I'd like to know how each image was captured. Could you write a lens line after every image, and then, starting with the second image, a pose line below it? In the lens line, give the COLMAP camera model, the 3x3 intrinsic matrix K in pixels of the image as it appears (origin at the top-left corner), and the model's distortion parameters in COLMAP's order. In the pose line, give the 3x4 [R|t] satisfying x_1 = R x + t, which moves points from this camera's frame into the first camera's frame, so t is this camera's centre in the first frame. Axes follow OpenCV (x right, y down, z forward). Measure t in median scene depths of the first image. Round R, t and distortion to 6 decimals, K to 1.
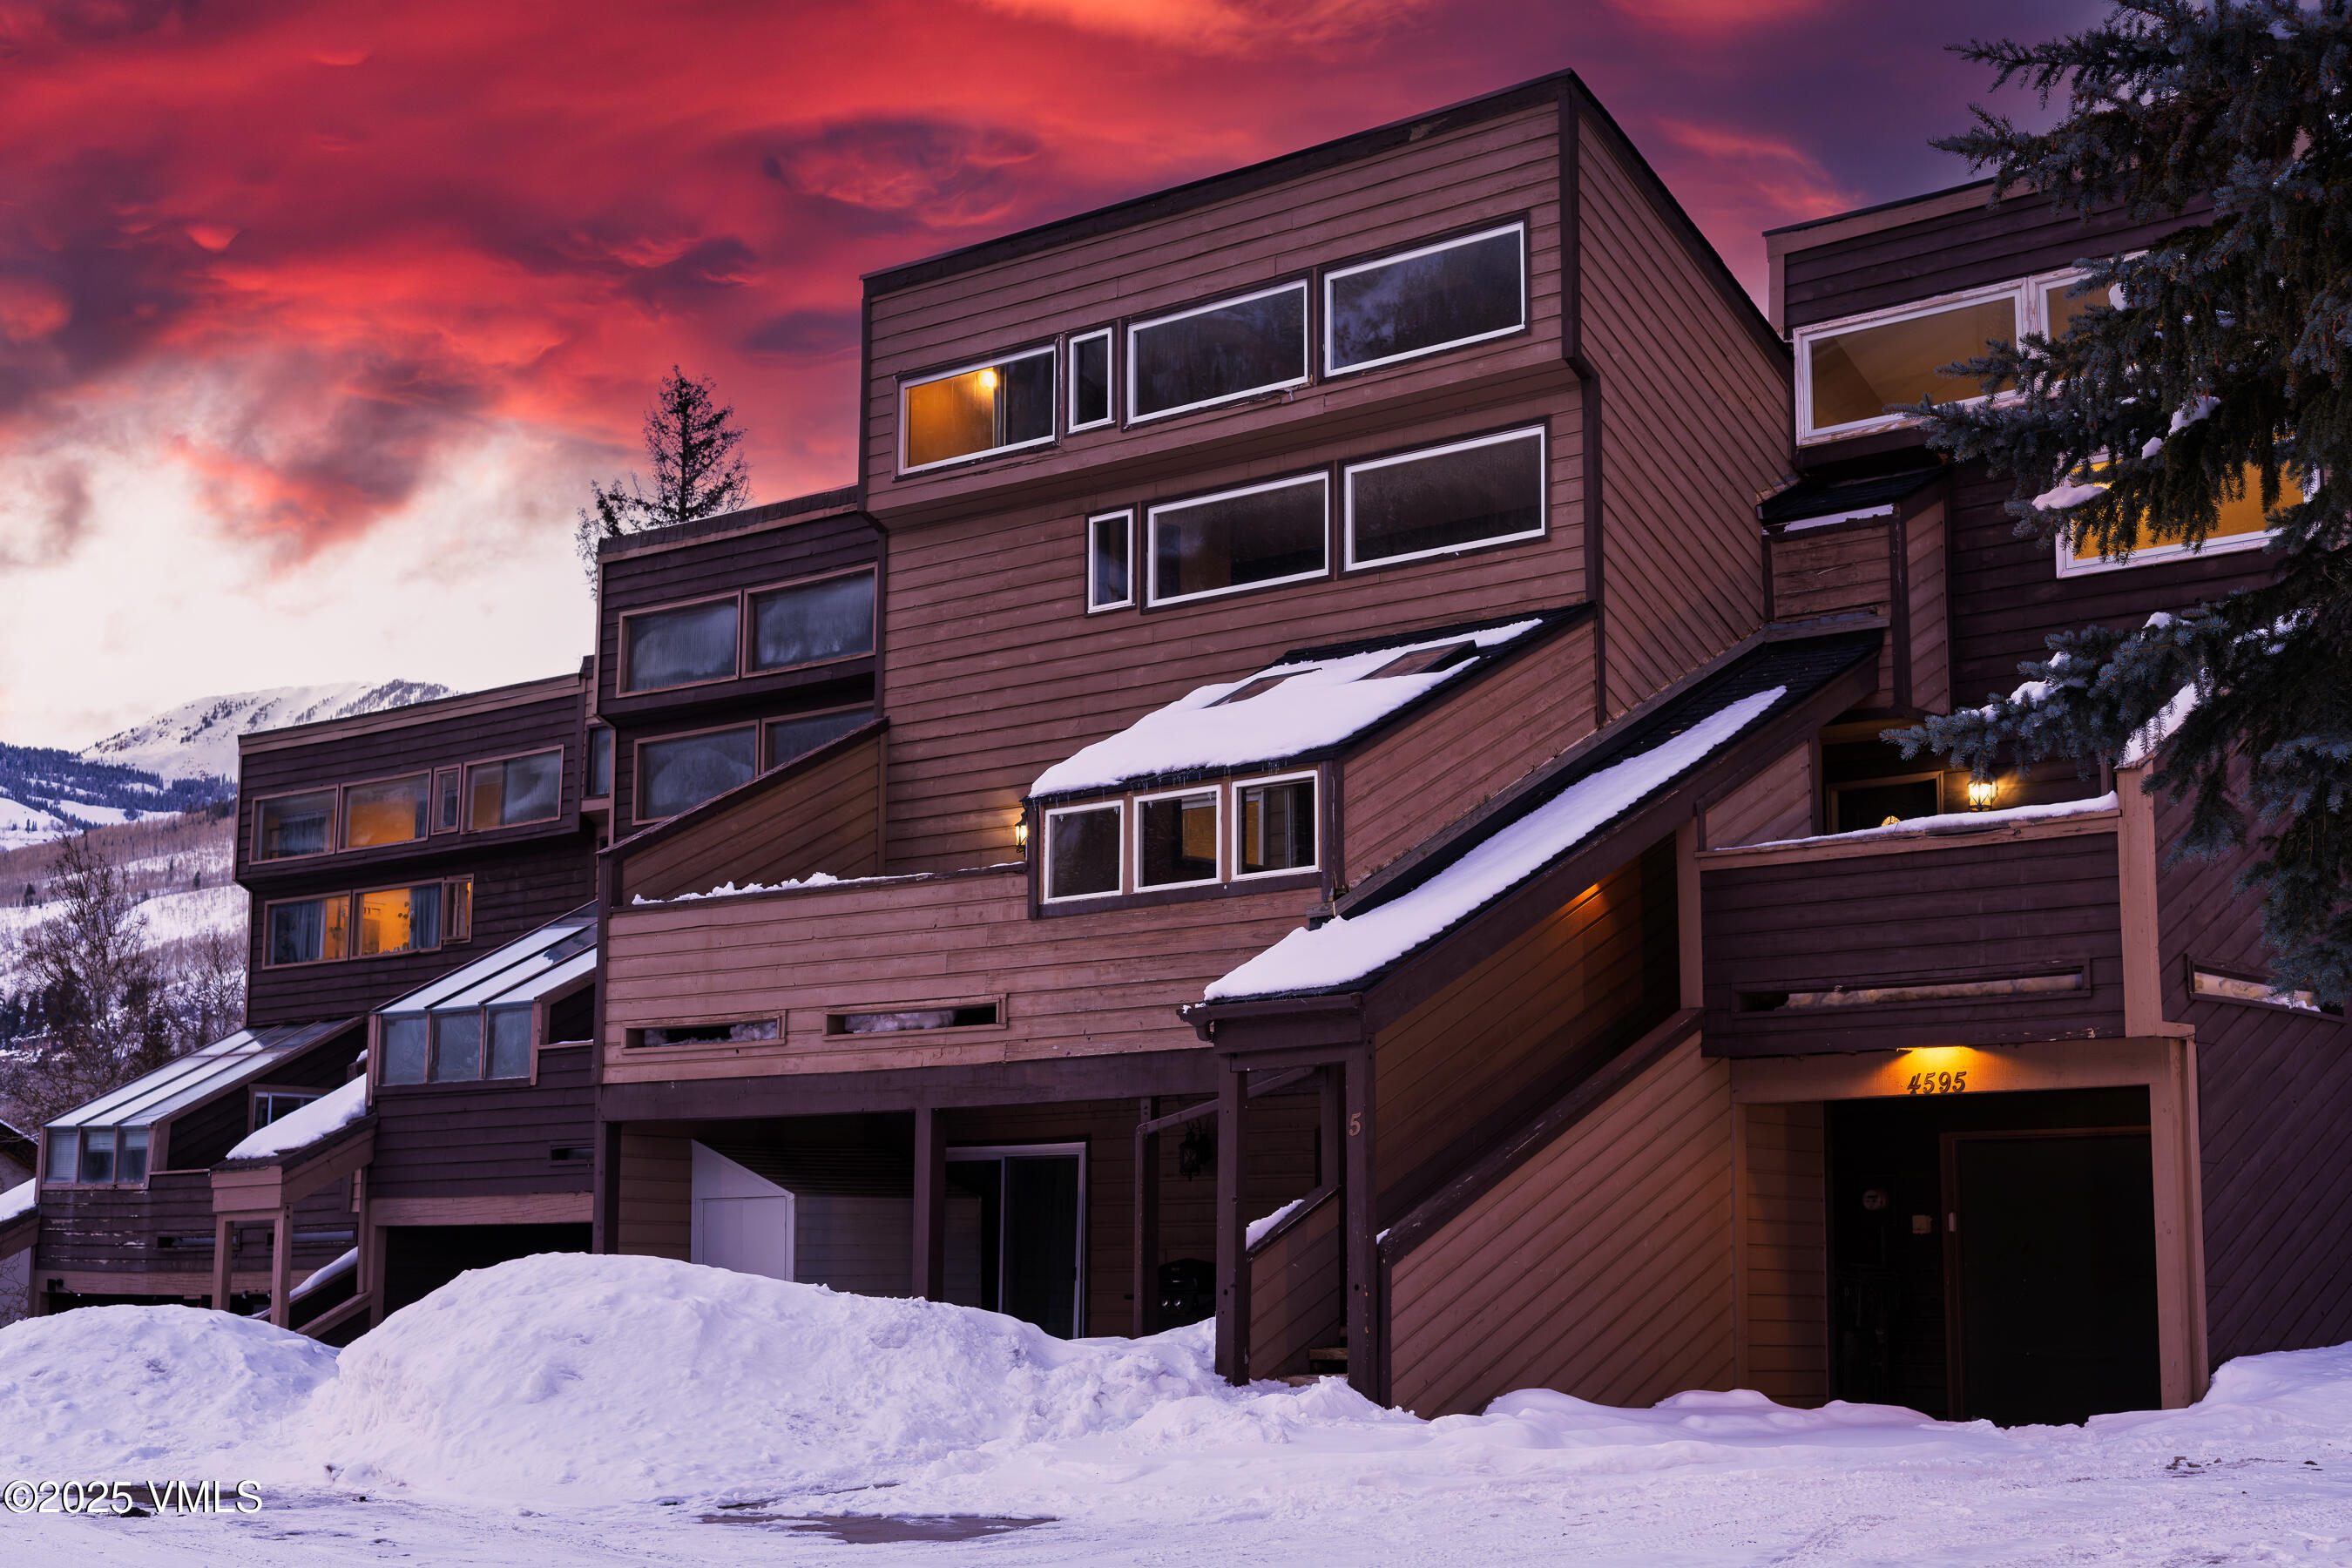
lens RADIAL K [[3291.1, 0, 1152.2], [0, 3291.1, 788.6], [0, 0, 1]] dist [-0.011939, 0.000000]
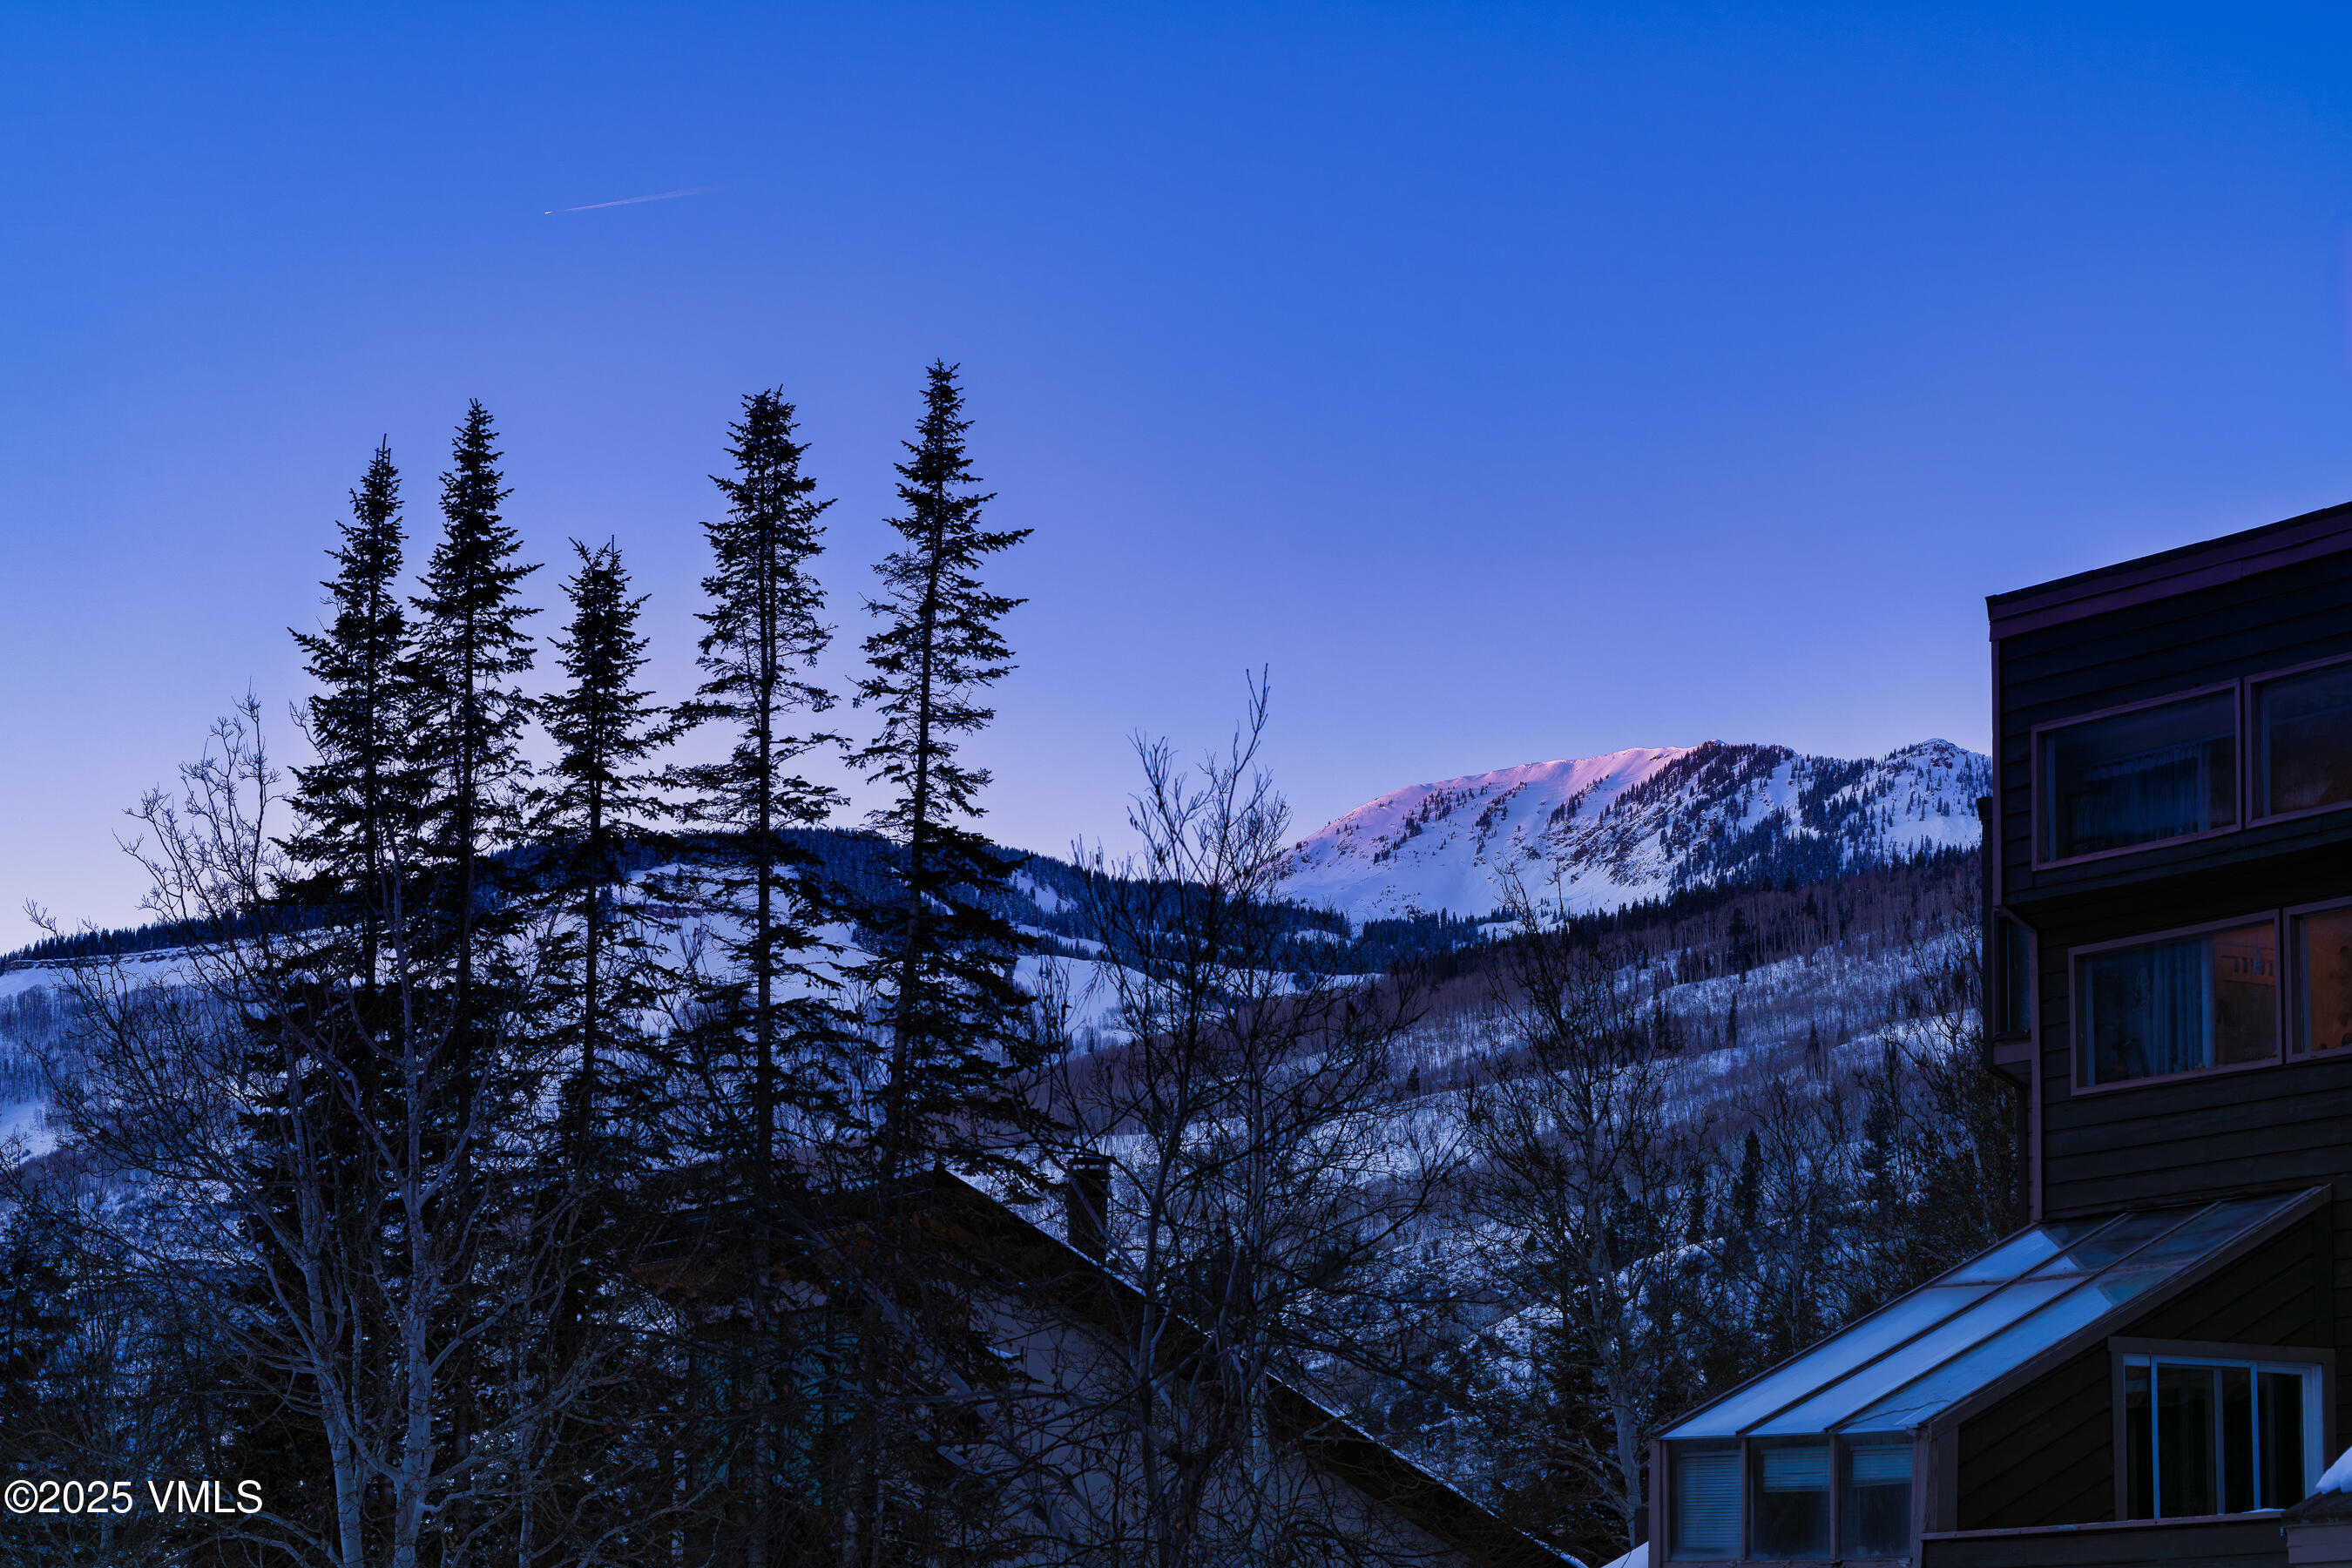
lens RADIAL K [[5502.9, 0, 1168.5], [0, 5502.9, 794.3], [0, 0, 1]] dist [0.041020, 0.000000]
pose [[0.946638, -0.050894, -0.318255, -0.145907], [0.044483, 0.998635, -0.027385, 0.029003], [0.319214, 0.011767, 0.947610, 0.229856]]
